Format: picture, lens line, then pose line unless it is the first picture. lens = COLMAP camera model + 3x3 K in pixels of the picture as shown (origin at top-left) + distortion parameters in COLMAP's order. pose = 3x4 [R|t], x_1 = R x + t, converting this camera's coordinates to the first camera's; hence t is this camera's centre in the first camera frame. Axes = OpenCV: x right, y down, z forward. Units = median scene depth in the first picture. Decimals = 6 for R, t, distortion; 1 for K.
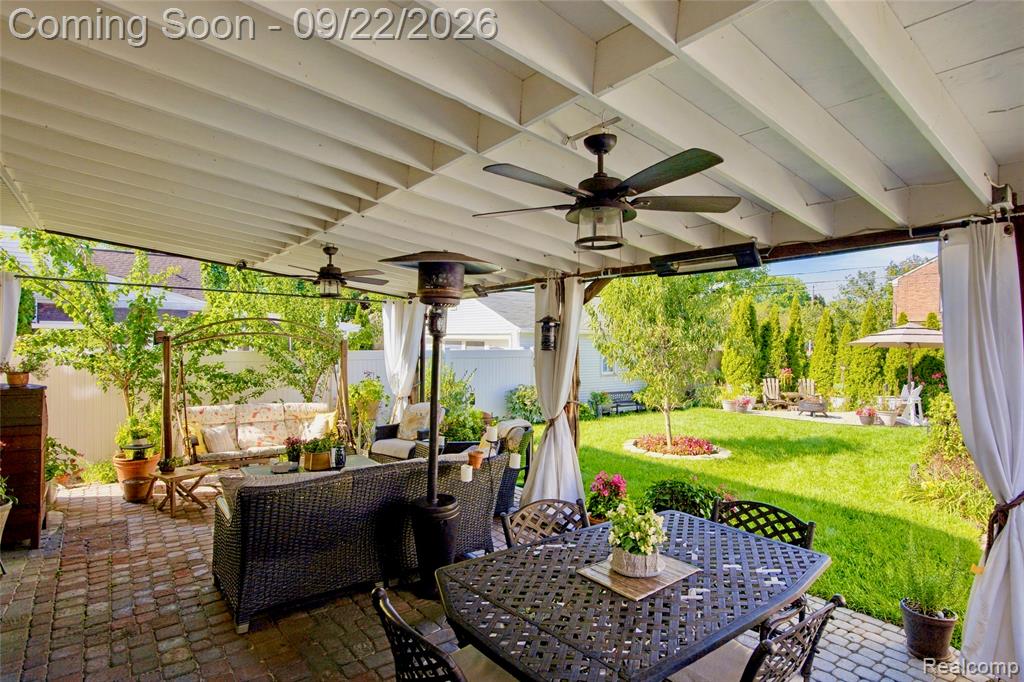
lens RADIAL K [[525.7, 0, 512.0], [0, 525.7, 341.0], [0, 0, 1]] dist [-0.001225, -0.000541]
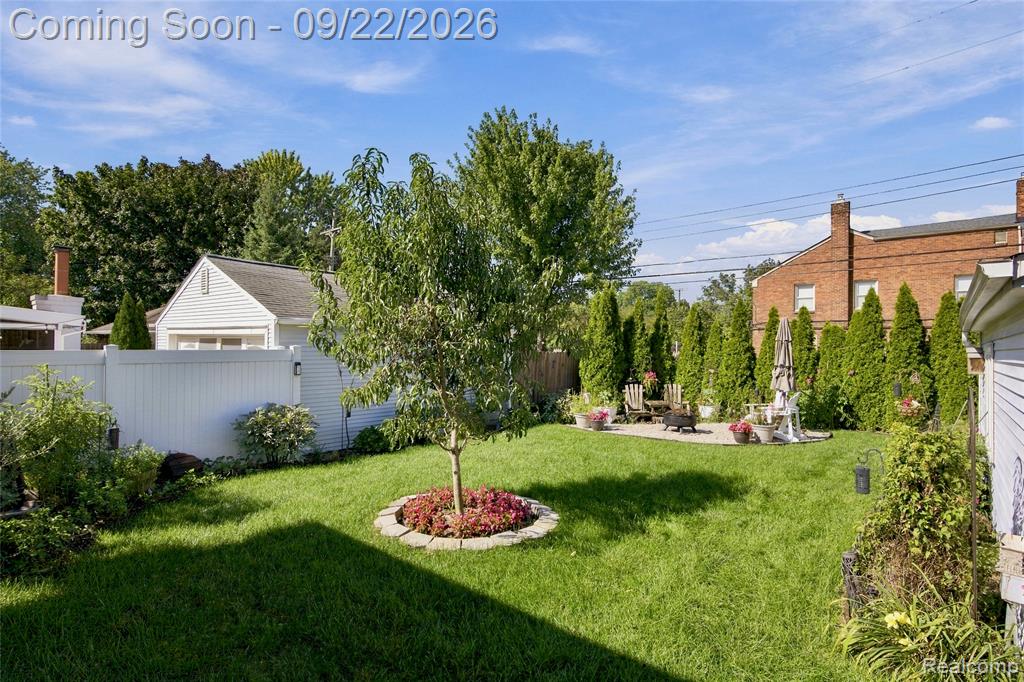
lens RADIAL K [[525.7, 0, 512.0], [0, 525.7, 341.0], [0, 0, 1]] dist [-0.001225, -0.000541]
pose [[0.977521, 0.001921, 0.210830, 0.132650], [-0.000900, 0.999987, -0.004941, 0.007053], [-0.210837, 0.004640, 0.977510, 0.233794]]
